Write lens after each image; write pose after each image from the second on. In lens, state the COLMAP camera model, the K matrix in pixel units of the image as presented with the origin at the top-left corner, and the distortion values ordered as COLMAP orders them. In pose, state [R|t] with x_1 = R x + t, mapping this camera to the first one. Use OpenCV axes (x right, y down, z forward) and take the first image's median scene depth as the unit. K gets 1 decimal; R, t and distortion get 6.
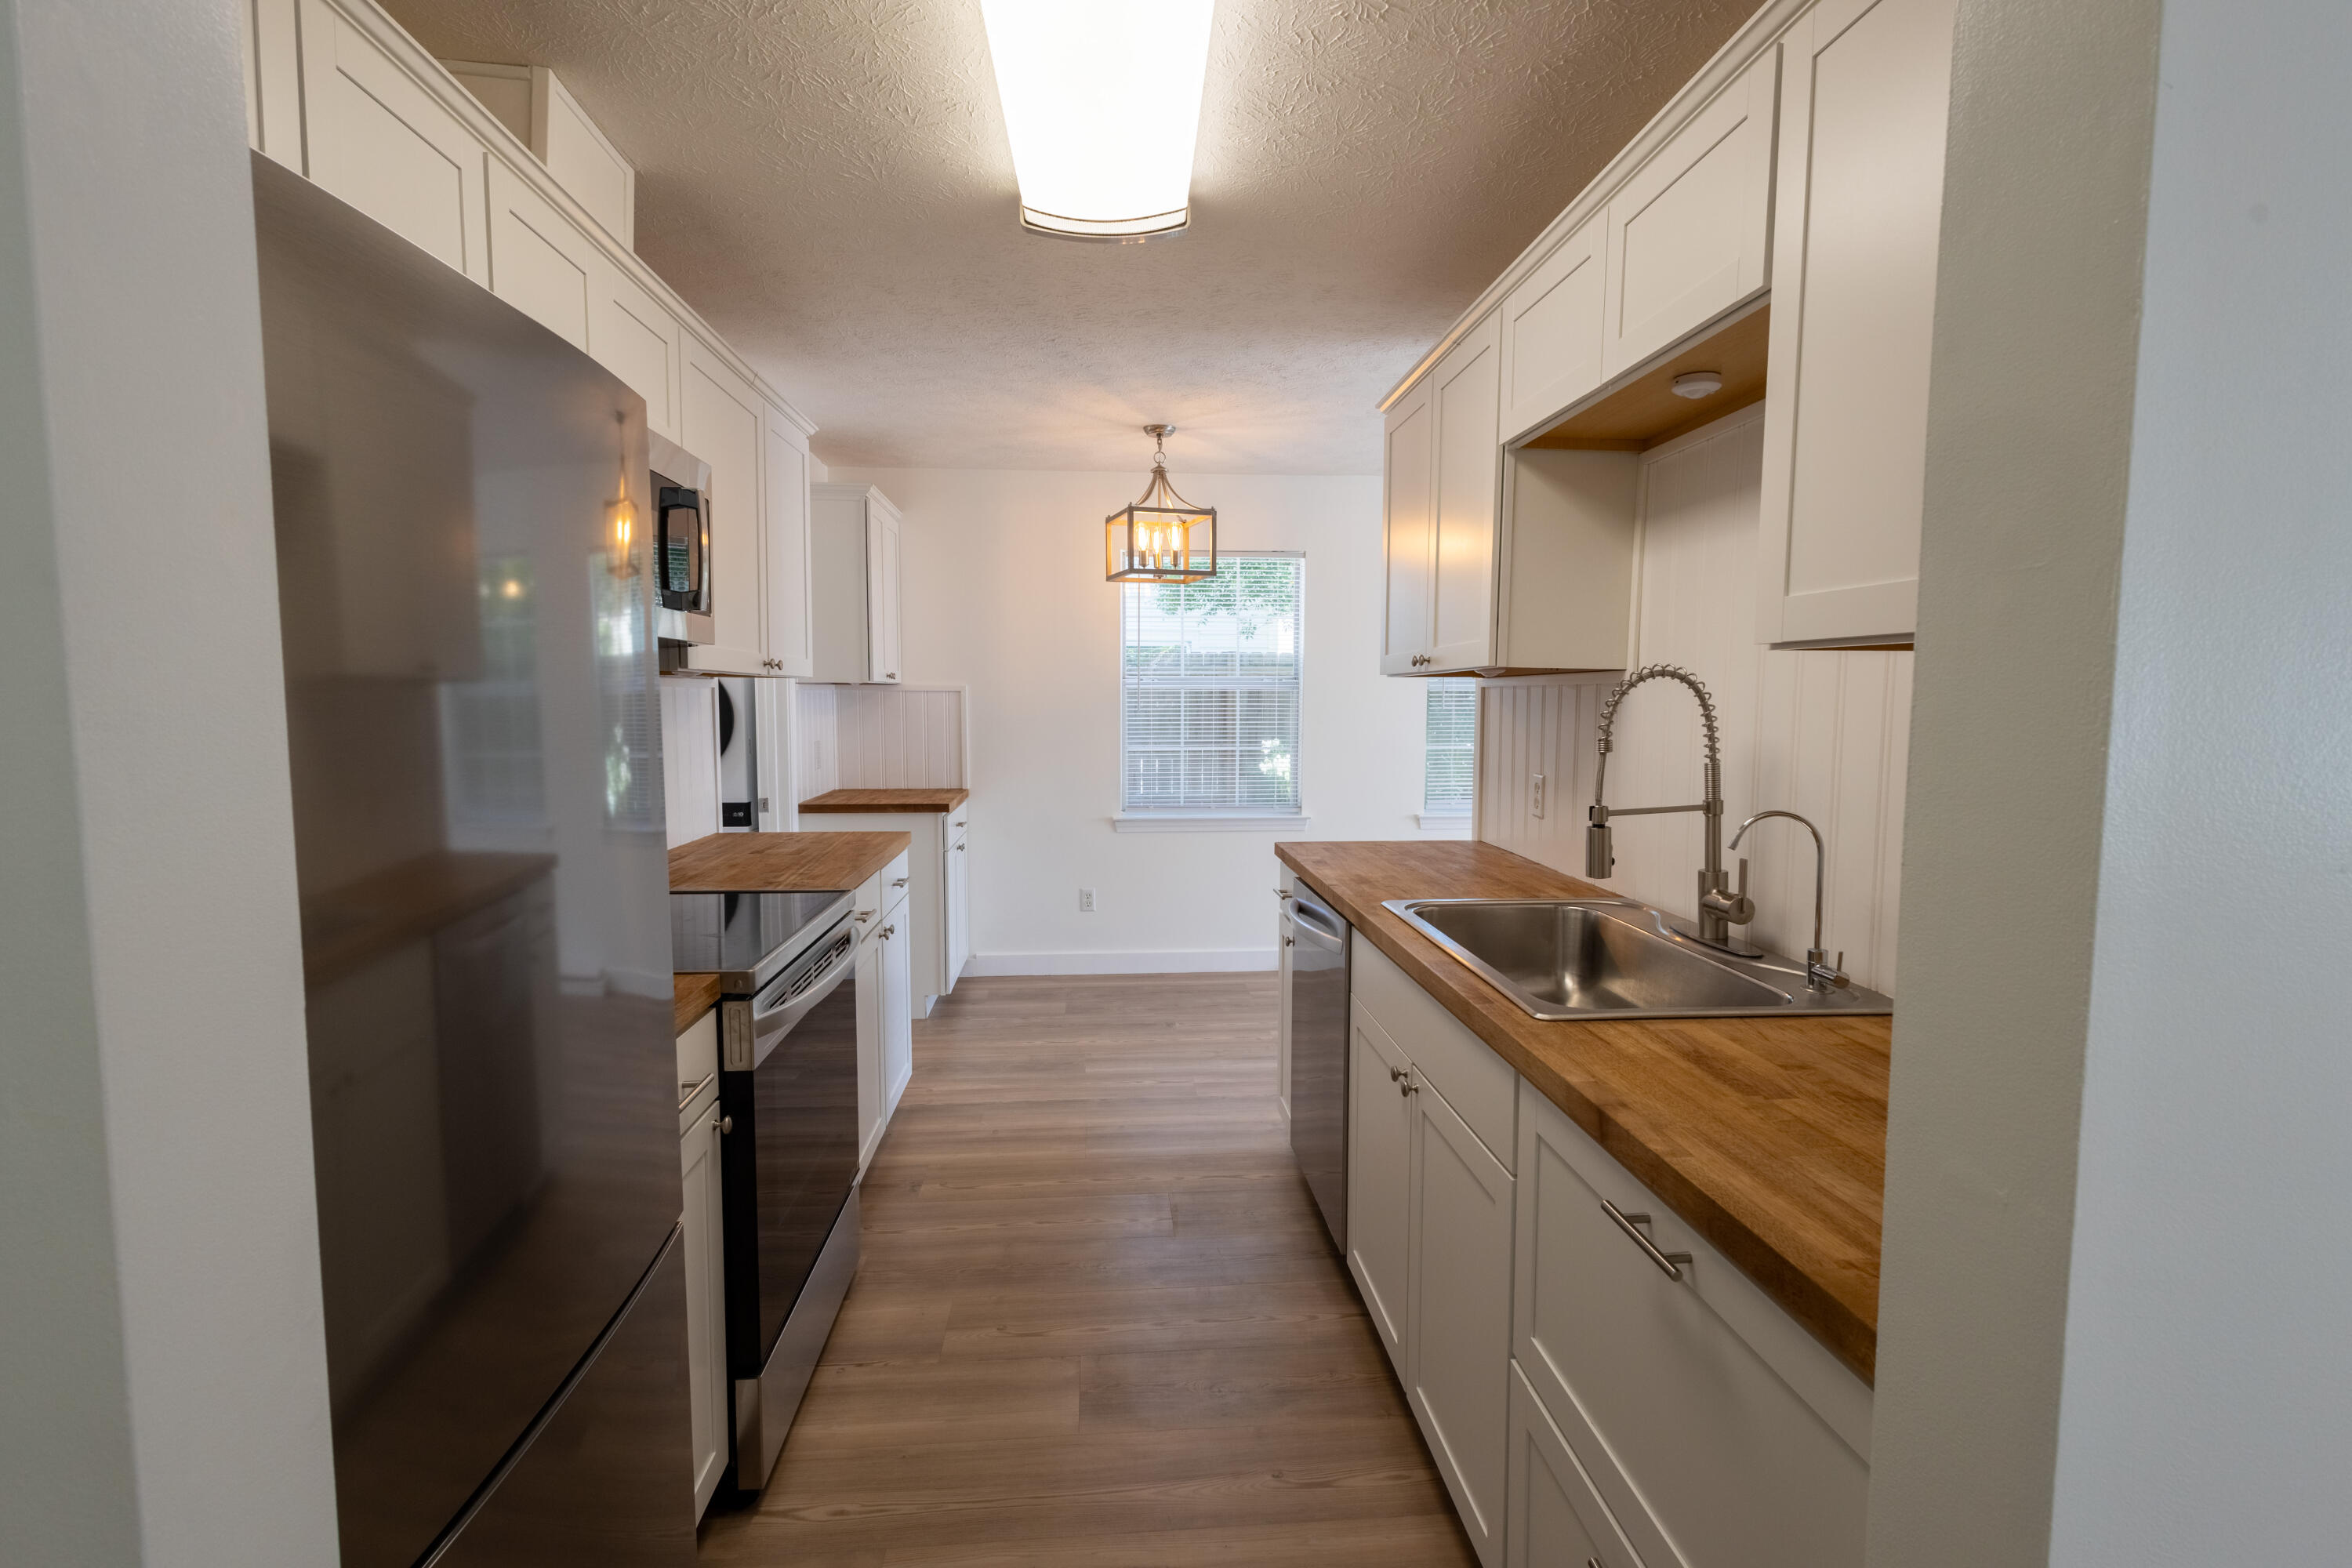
lens RADIAL K [[1074.3, 0, 1172.2], [0, 1074.3, 789.2], [0, 0, 1]] dist [0.013942, -0.005520]
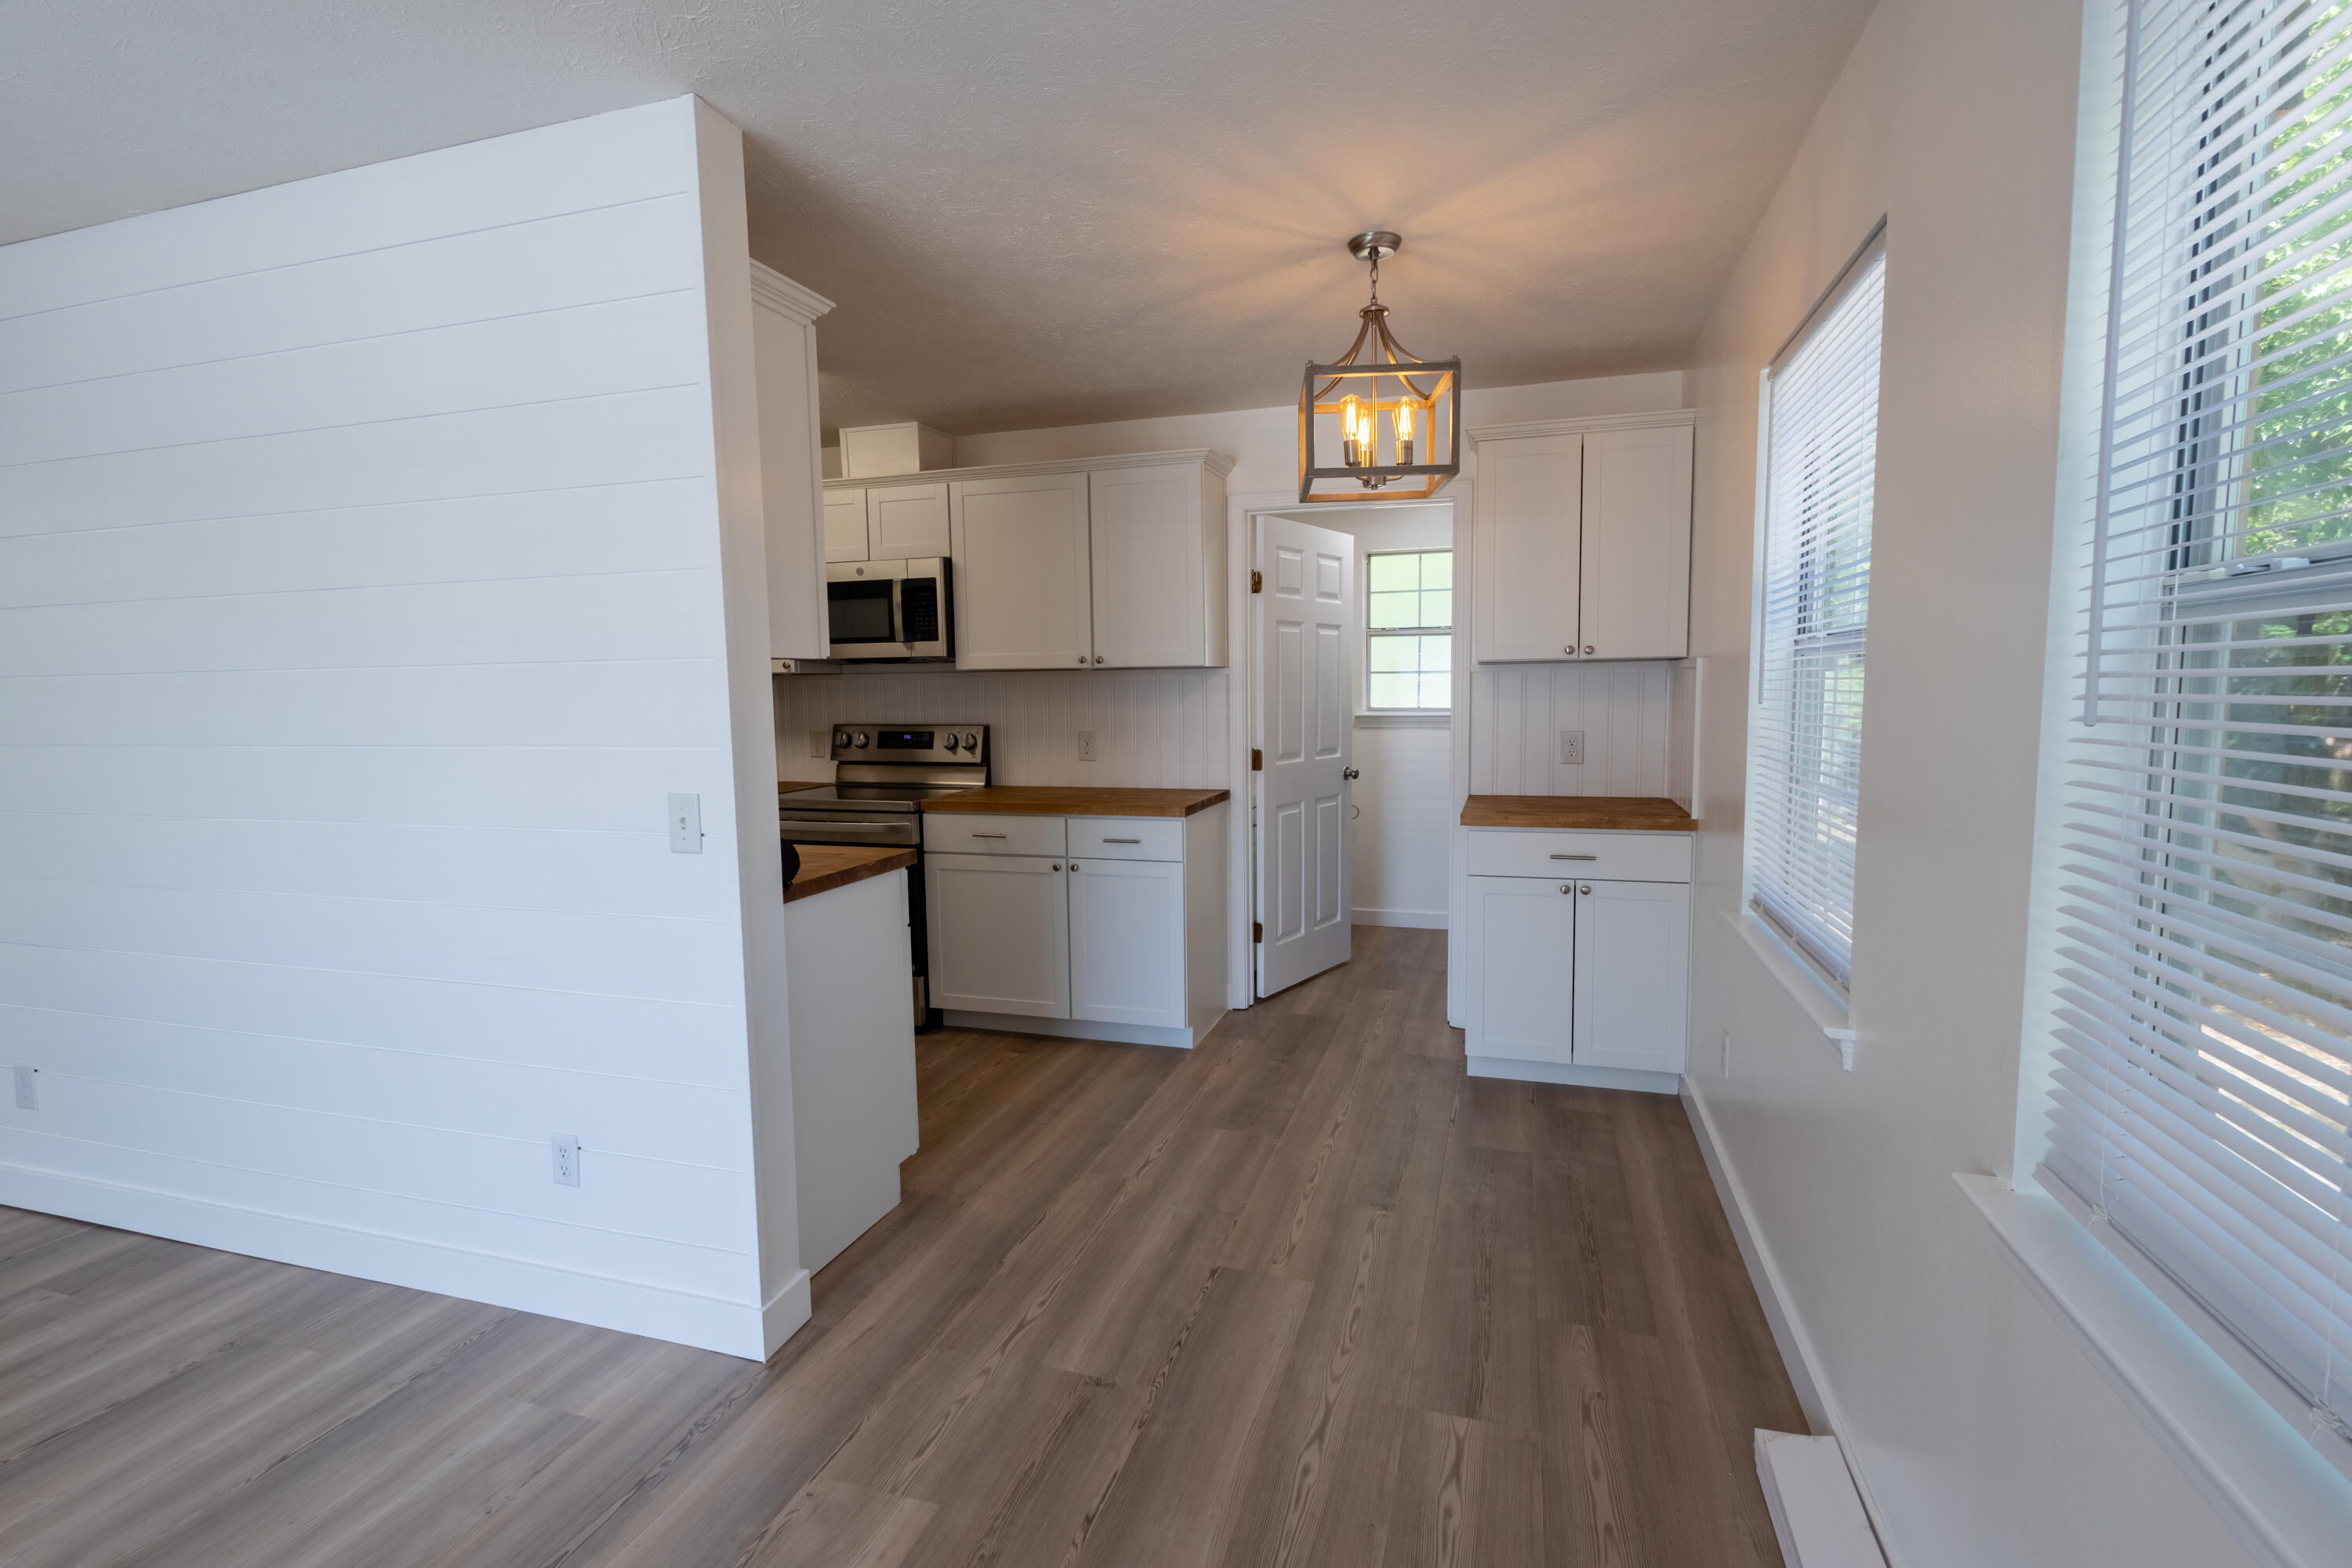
lens RADIAL K [[1074.3, 0, 1177.6], [0, 1074.3, 790.6], [0, 0, 1]] dist [0.013942, -0.005520]
pose [[-0.371184, 0.096481, -0.923533, 0.771038], [-0.065451, 0.989395, 0.129667, -0.119341], [0.926250, 0.108577, -0.360933, 1.413791]]
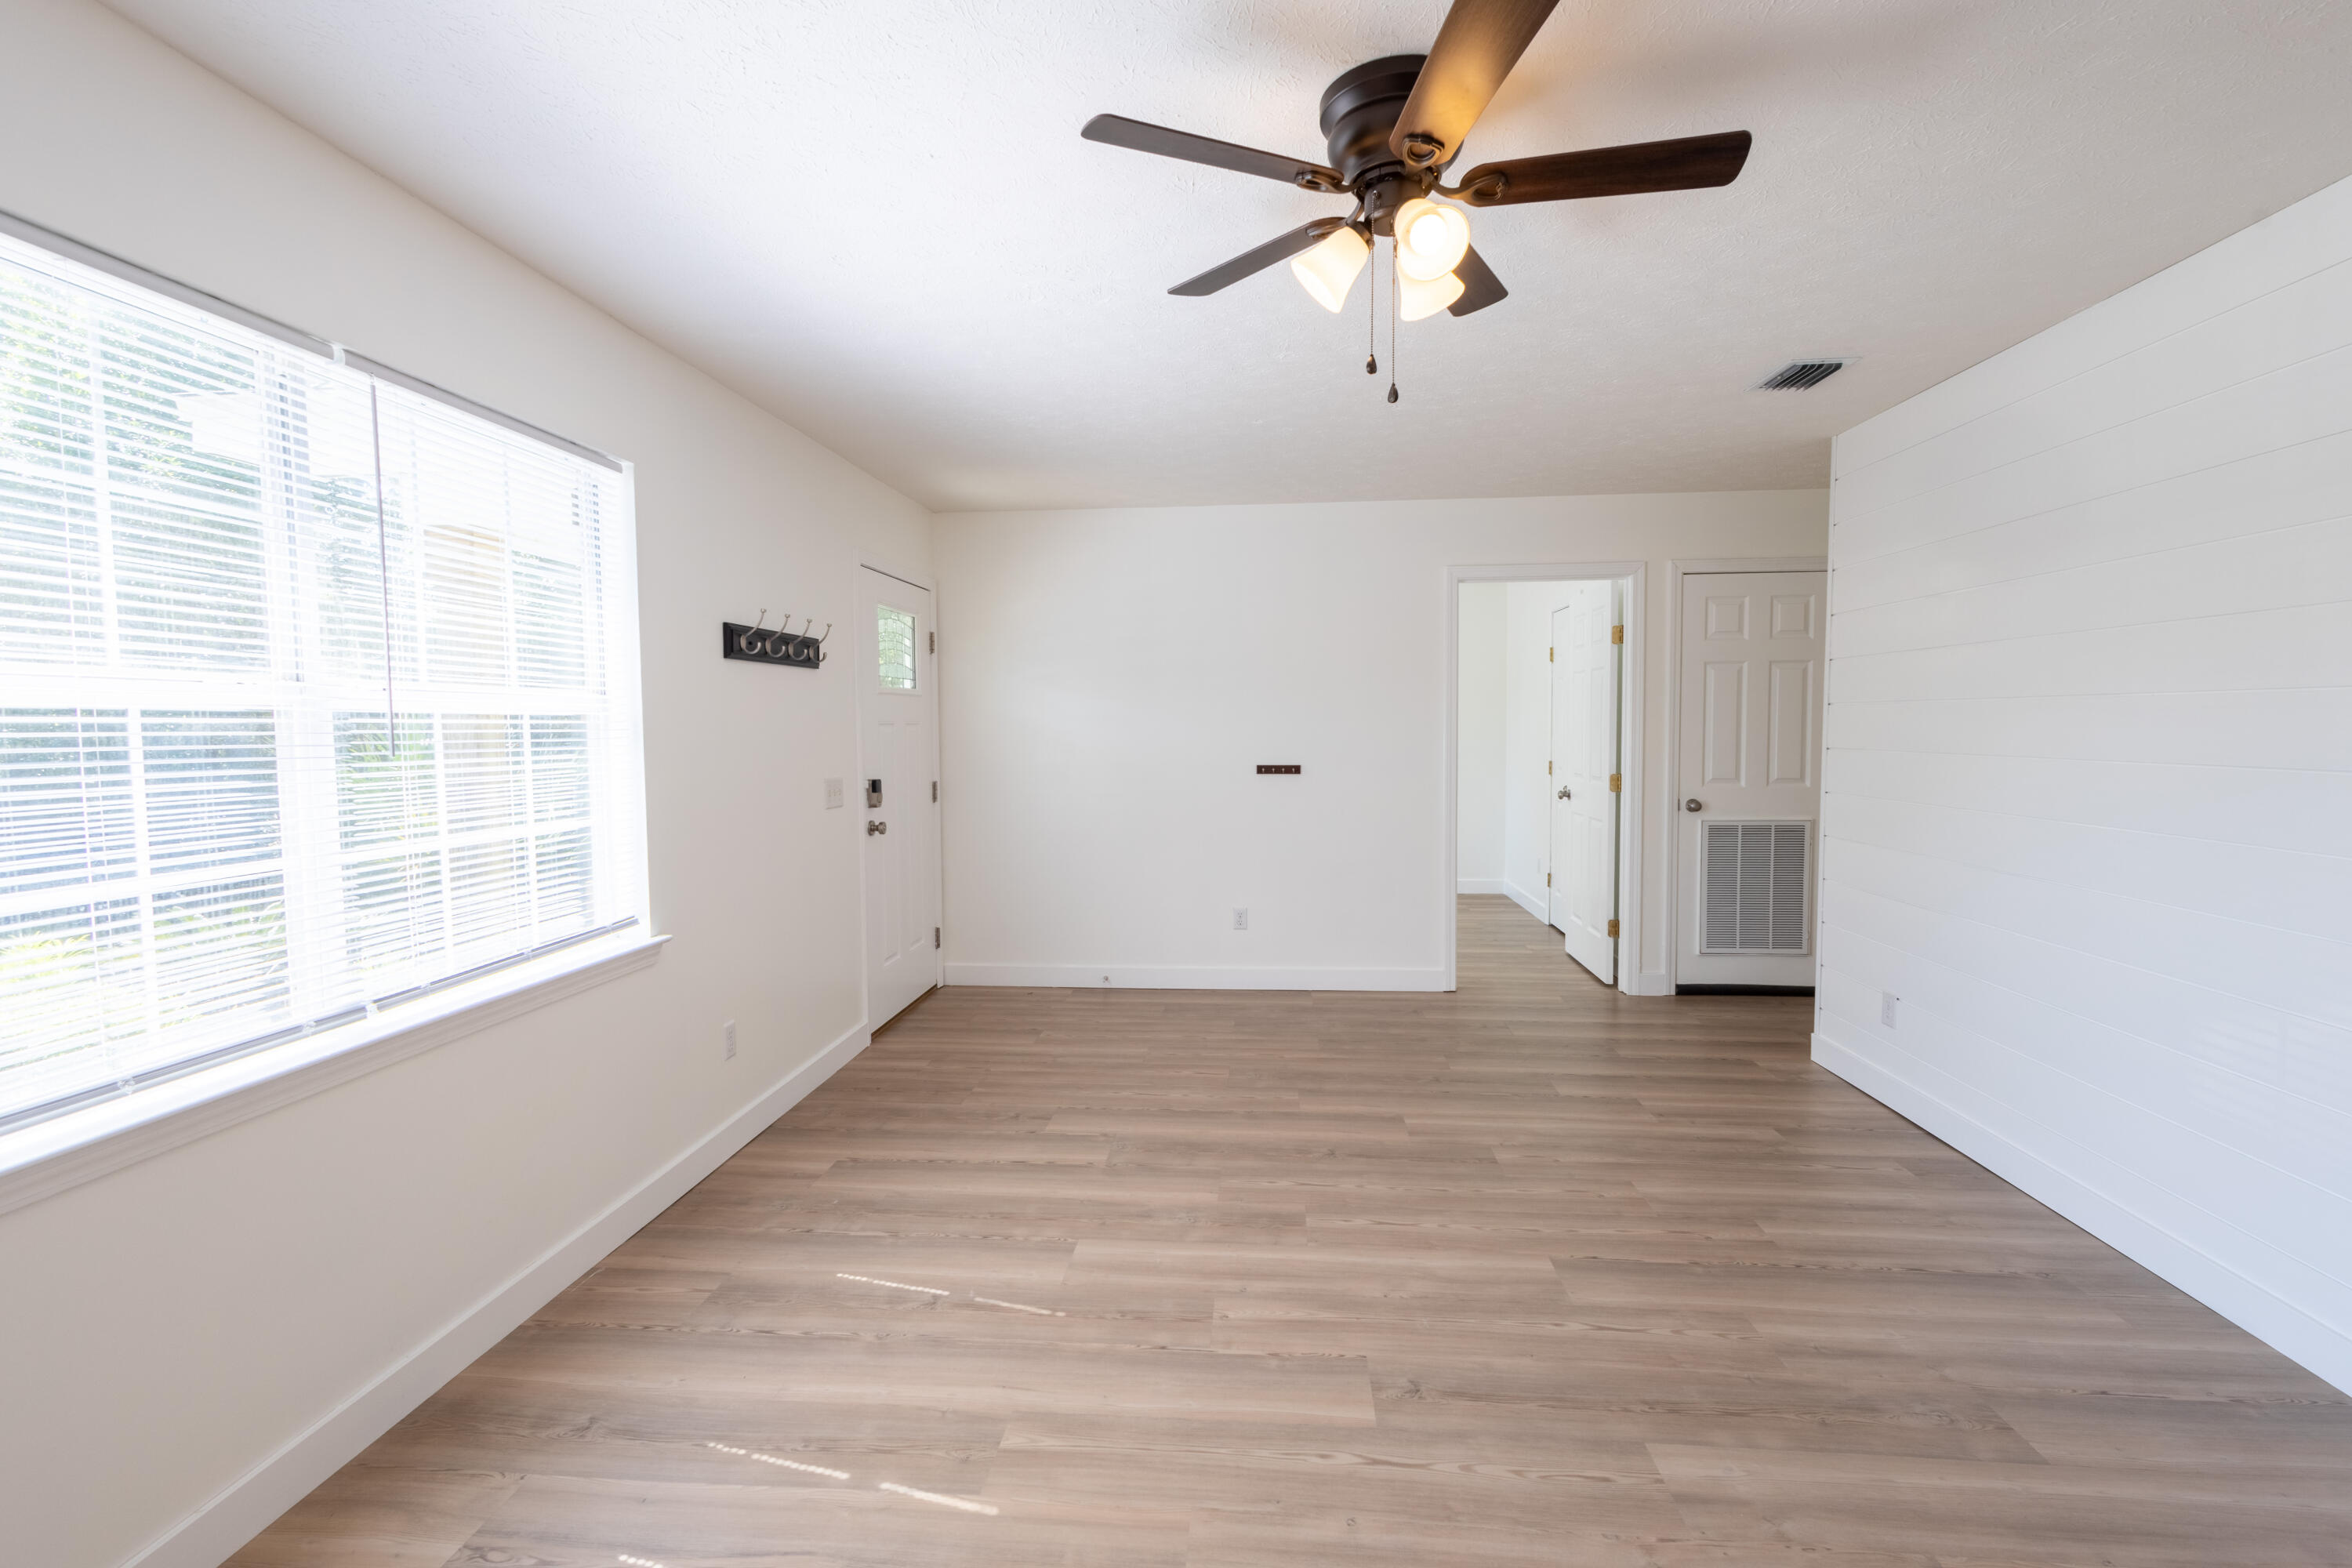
lens RADIAL K [[1074.3, 0, 1176.6], [0, 1074.3, 763.9], [0, 0, 1]] dist [0.013942, -0.005520]
pose [[-0.986577, -0.000538, 0.163294, 0.886430], [0.020116, 0.991977, 0.124804, -0.126435], [-0.162051, 0.126414, -0.978652, 1.477385]]
